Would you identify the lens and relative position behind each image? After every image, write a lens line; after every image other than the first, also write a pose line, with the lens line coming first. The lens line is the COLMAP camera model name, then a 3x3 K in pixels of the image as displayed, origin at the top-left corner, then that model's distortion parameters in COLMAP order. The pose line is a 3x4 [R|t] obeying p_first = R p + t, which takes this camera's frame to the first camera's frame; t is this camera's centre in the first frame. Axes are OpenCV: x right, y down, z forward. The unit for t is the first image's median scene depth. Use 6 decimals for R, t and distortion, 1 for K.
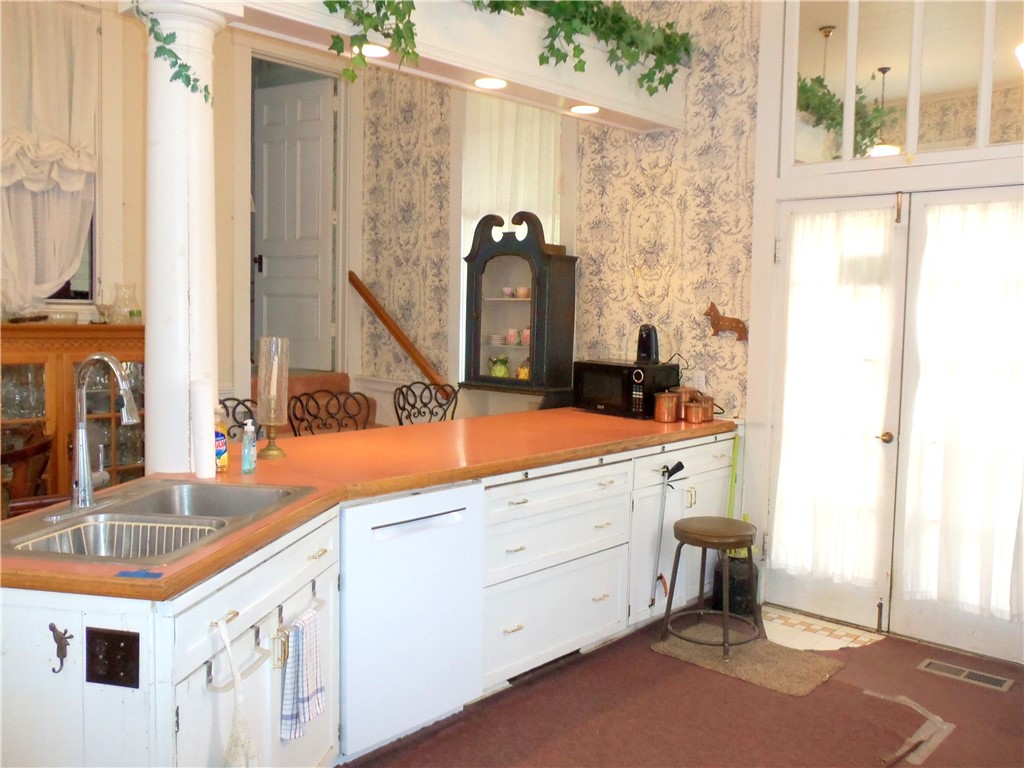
lens RADIAL K [[865.1, 0, 522.9], [0, 865.1, 382.0], [0, 0, 1]] dist [-0.030370, 0.018535]
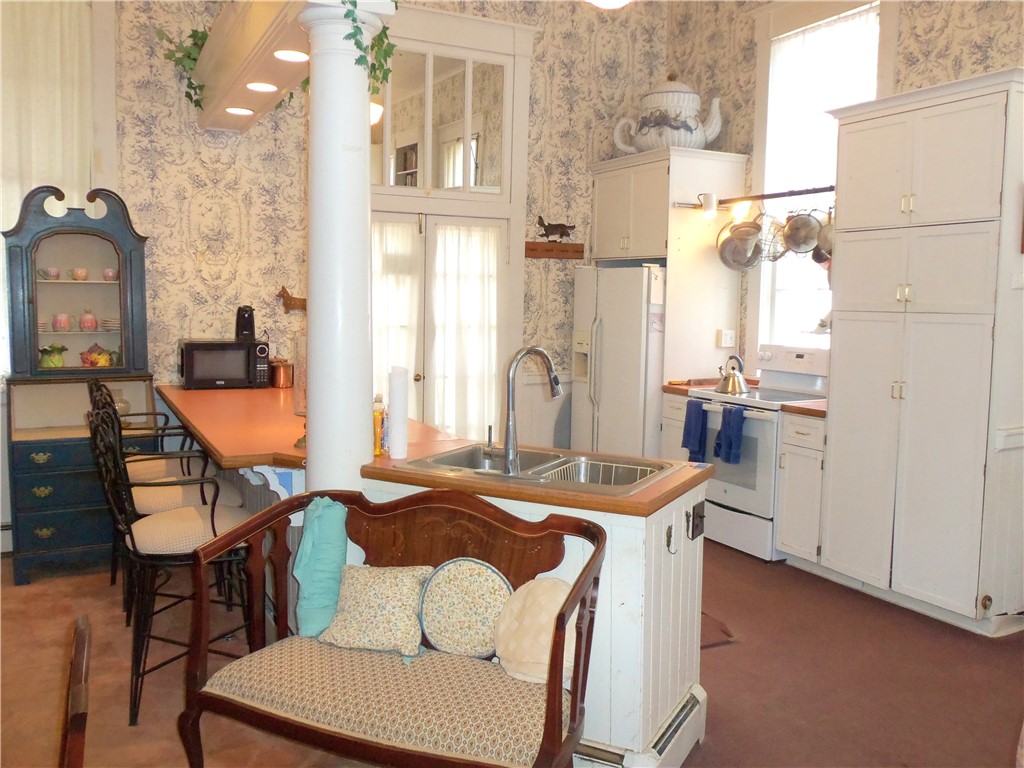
lens RADIAL K [[865.1, 0, 522.9], [0, 865.1, 382.0], [0, 0, 1]] dist [-0.030370, 0.018535]
pose [[0.338222, -0.111226, 0.934470, -0.819760], [0.065815, 0.993355, 0.094414, -0.051333], [-0.938762, 0.029569, 0.343295, 0.280830]]
